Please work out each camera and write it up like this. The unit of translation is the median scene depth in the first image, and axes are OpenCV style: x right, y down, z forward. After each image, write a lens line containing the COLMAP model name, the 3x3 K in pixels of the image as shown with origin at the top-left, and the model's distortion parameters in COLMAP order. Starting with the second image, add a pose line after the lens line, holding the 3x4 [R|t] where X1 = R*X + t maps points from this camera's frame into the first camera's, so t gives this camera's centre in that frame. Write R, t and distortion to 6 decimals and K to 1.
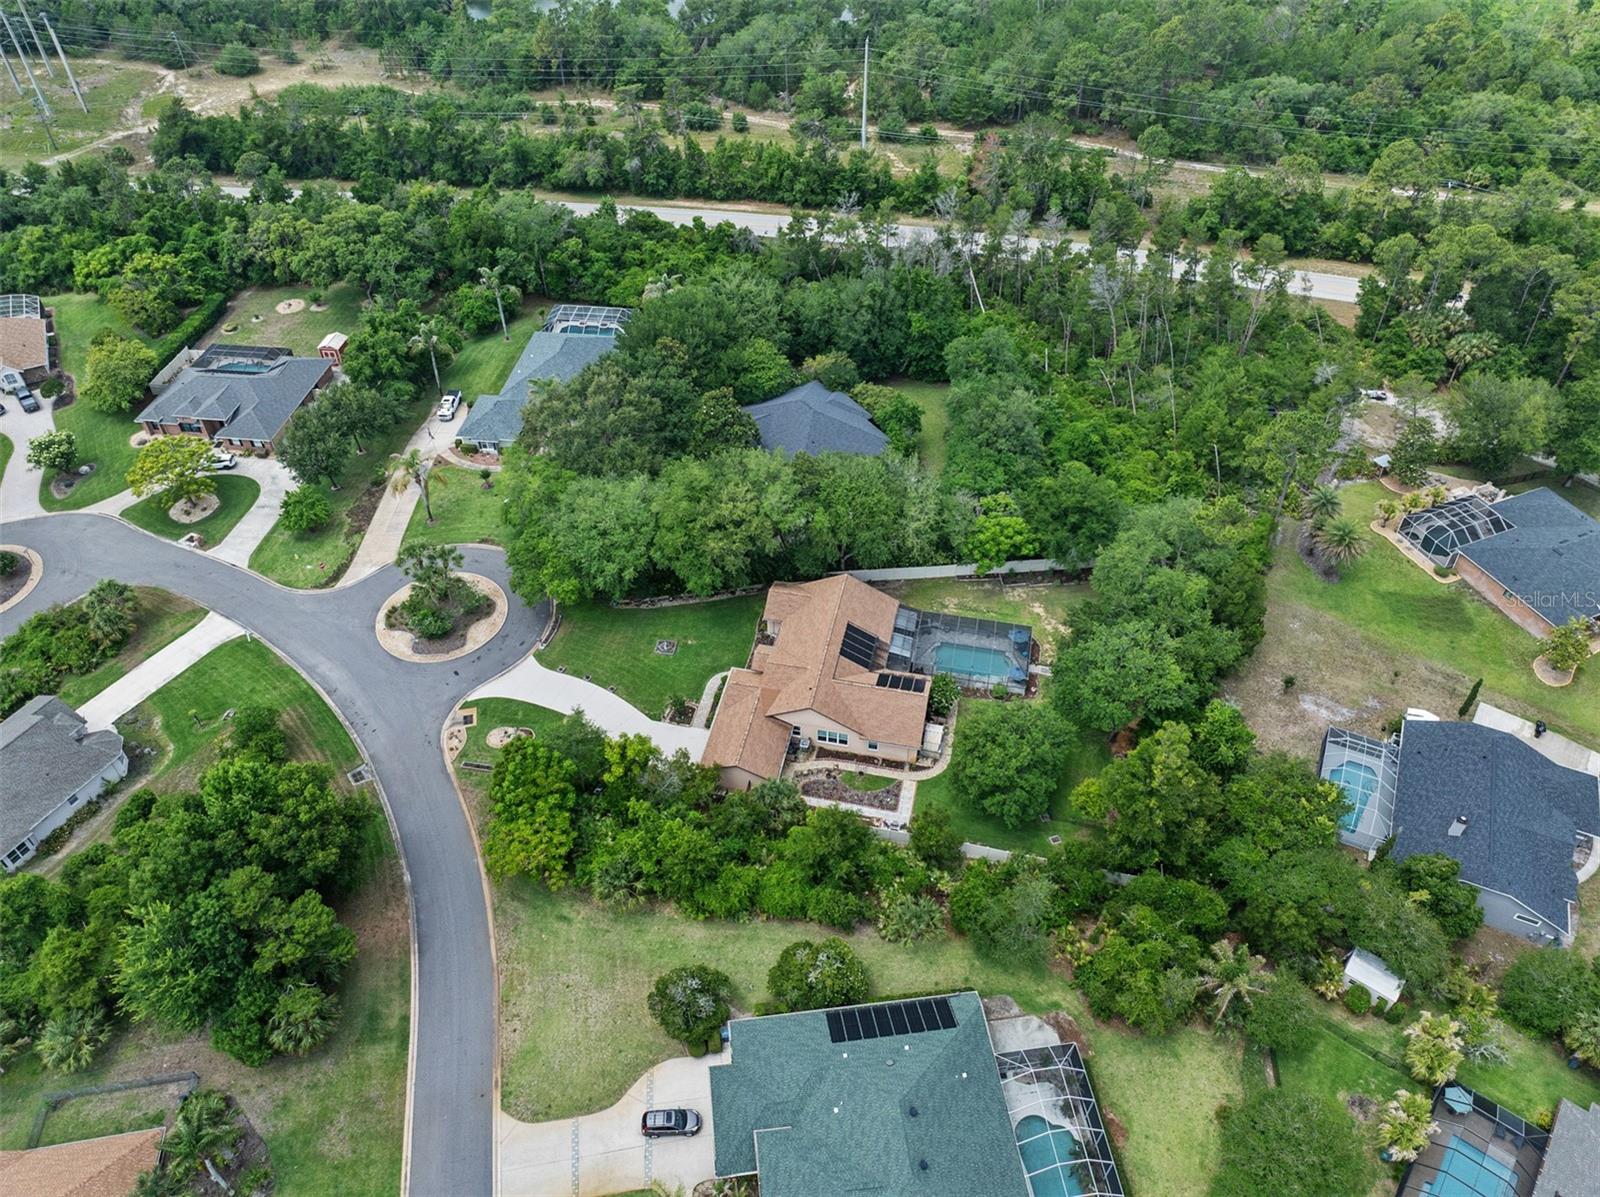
lens RADIAL K [[1134.6, 0, 800.6], [0, 1134.6, 580.4], [0, 0, 1]] dist [-0.028541, 0.002910]
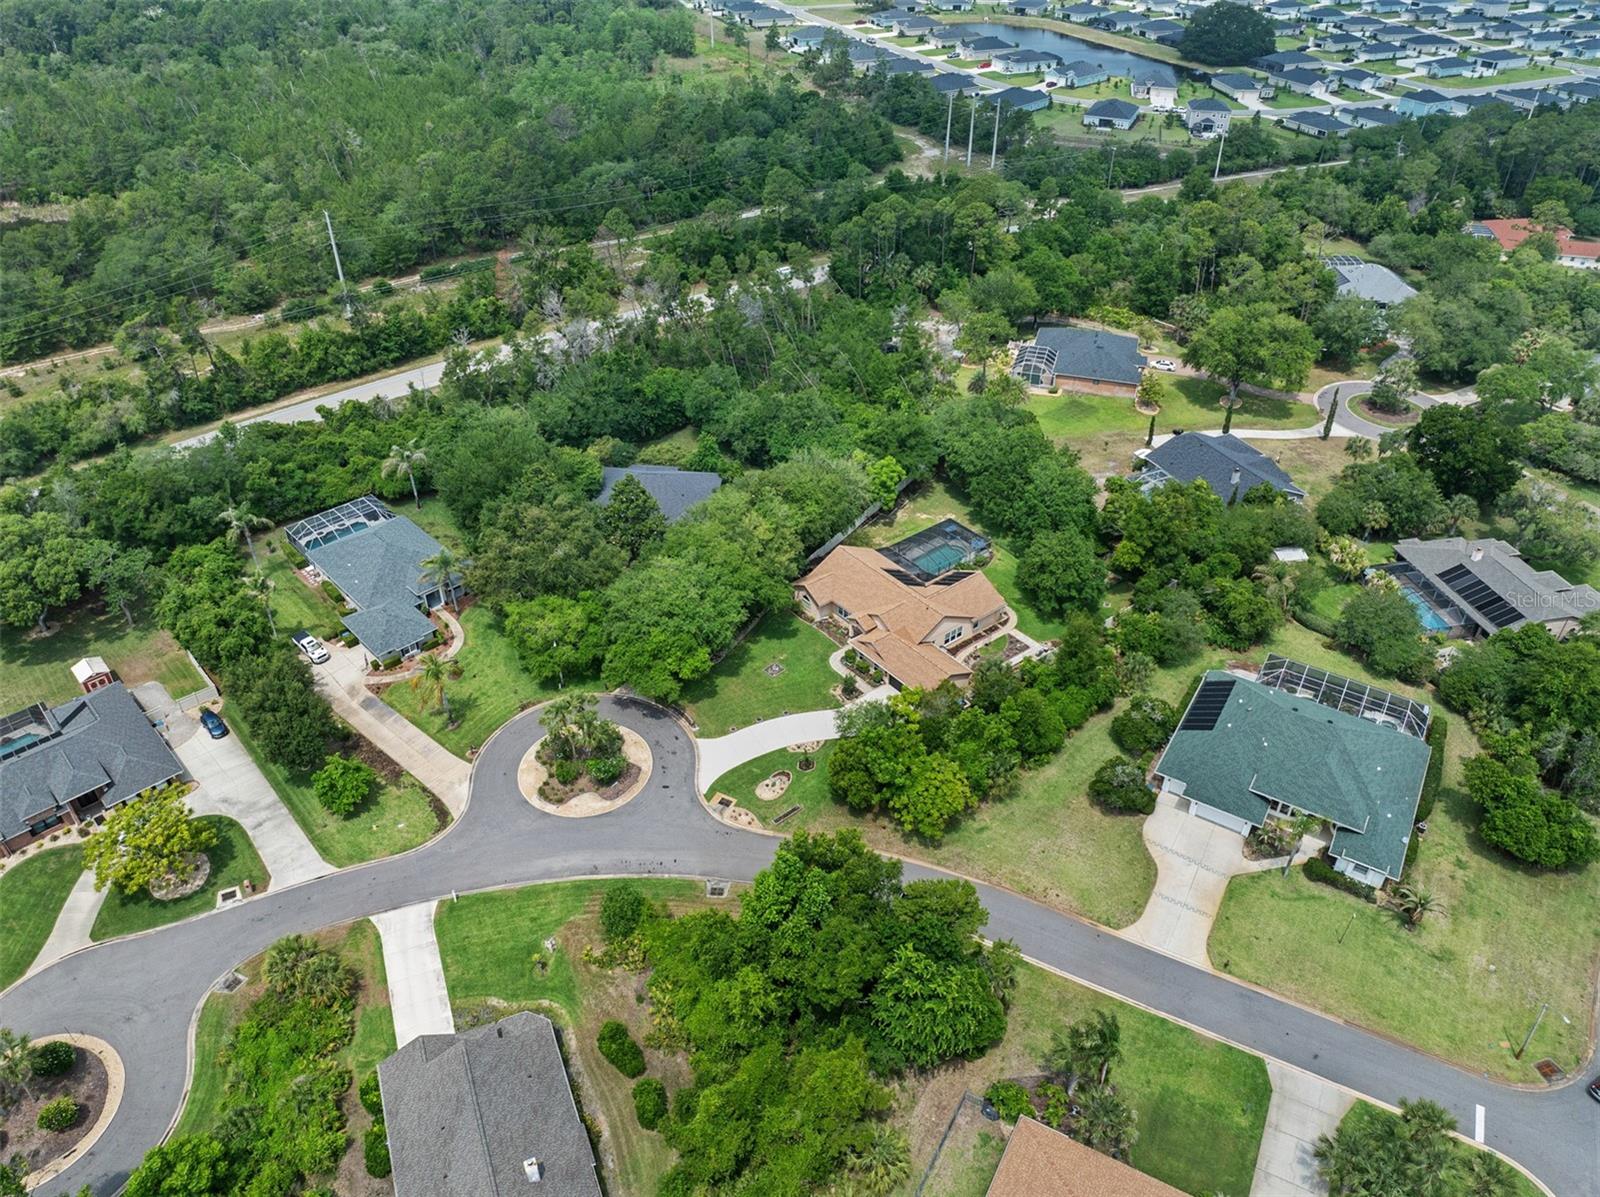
lens RADIAL K [[1109.0, 0, 805.3], [0, 1109.0, 604.2], [0, 0, 1]] dist [-0.030246, -0.001407]
pose [[0.633045, -0.455318, 0.626051, -0.766514], [0.515750, 0.851170, 0.097531, -0.087769], [-0.577283, 0.261144, 0.773659, 0.126377]]
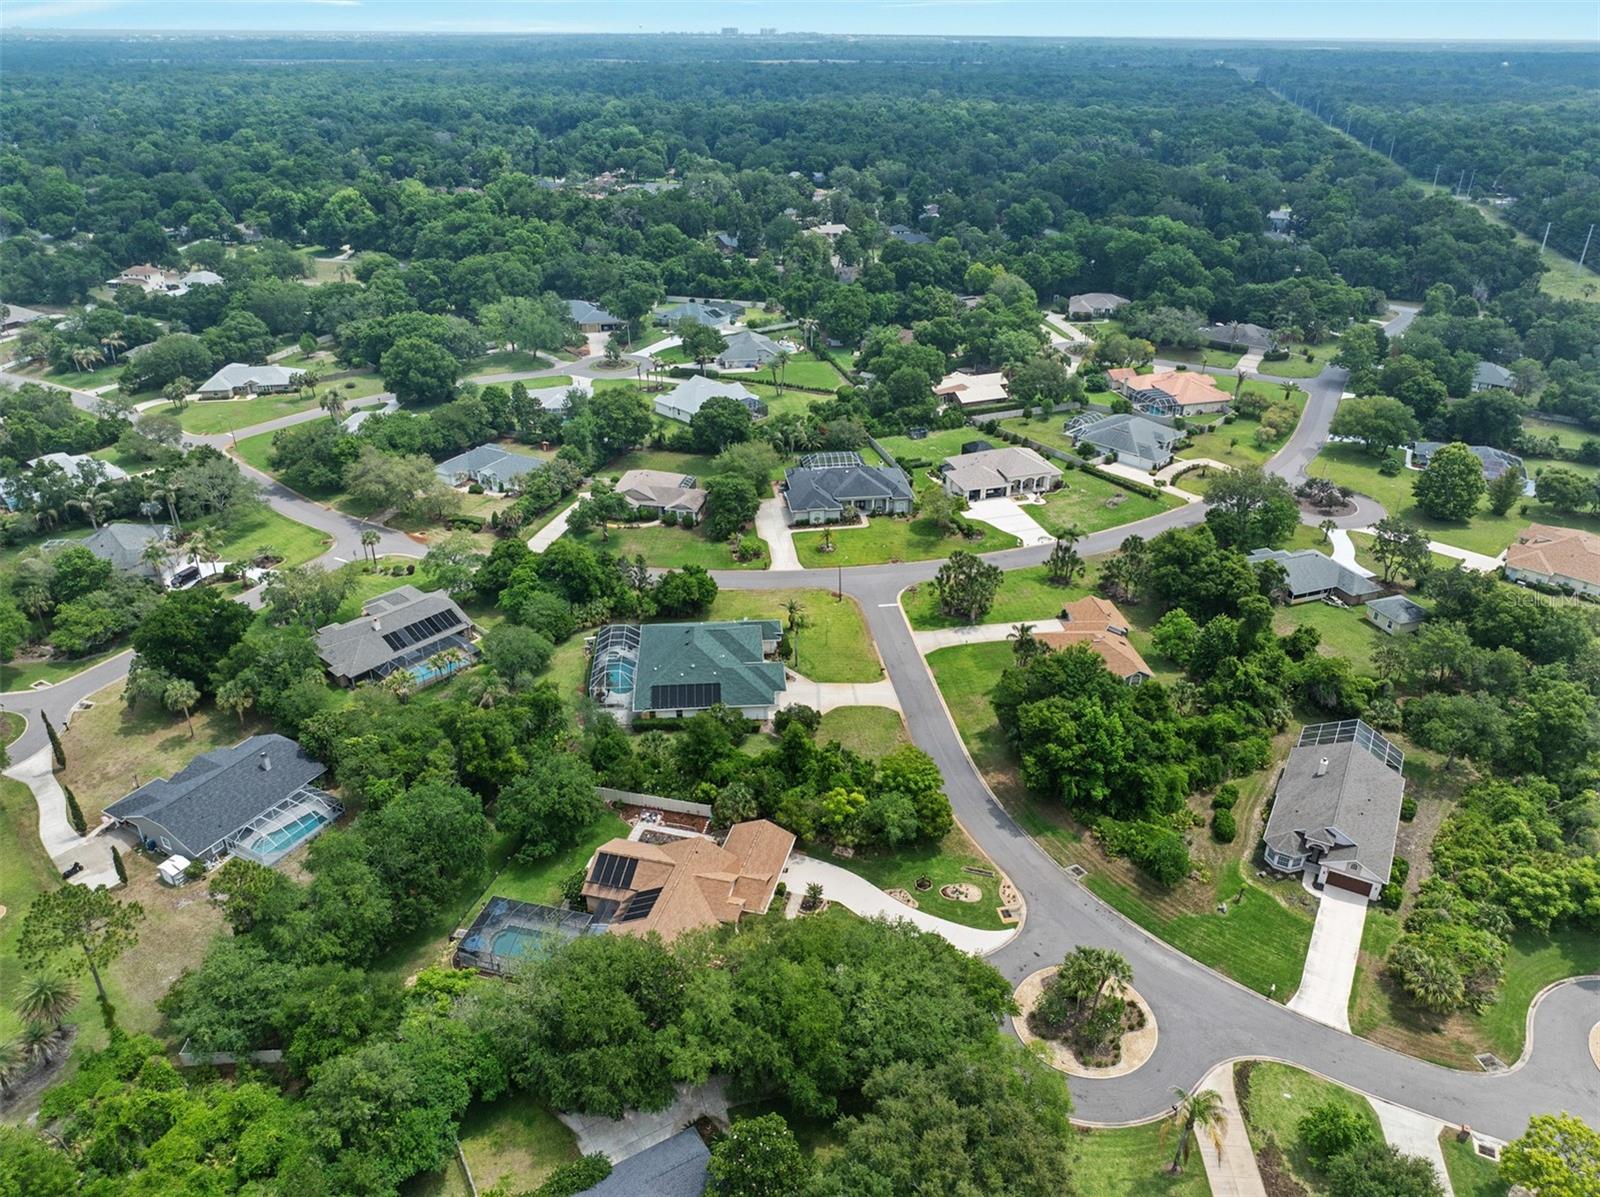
lens RADIAL K [[1134.6, 0, 800.6], [0, 1134.6, 580.4], [0, 0, 1]] dist [-0.028541, 0.002910]
pose [[-0.998742, -0.024298, 0.043870, -0.129209], [0.032350, 0.356283, 0.933818, -0.987753], [-0.038320, 0.934062, -0.355049, 1.054096]]
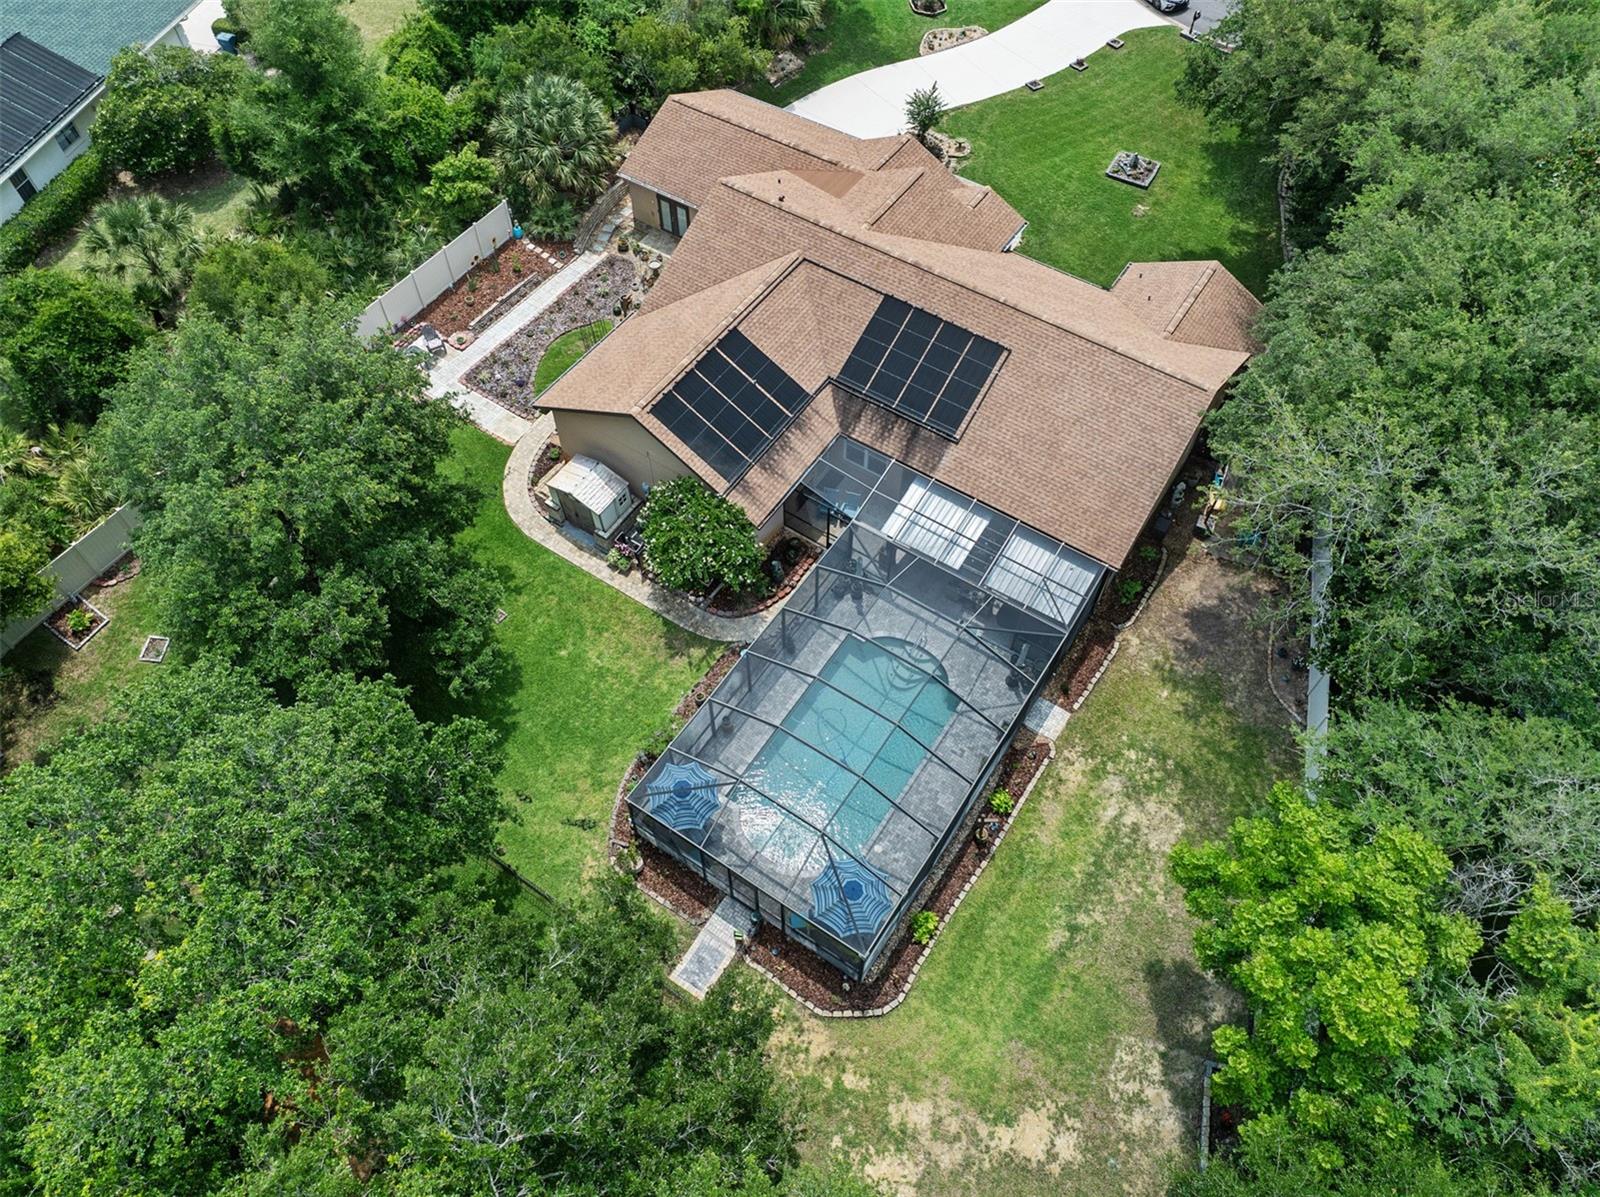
lens RADIAL K [[1109.0, 0, 805.3], [0, 1109.0, 604.2], [0, 0, 1]] dist [-0.030246, -0.001407]
pose [[-0.371498, 0.766558, -0.523812, 0.278660], [-0.626836, 0.209101, 0.750568, -0.145357], [0.684884, 0.607179, 0.402826, 0.863210]]
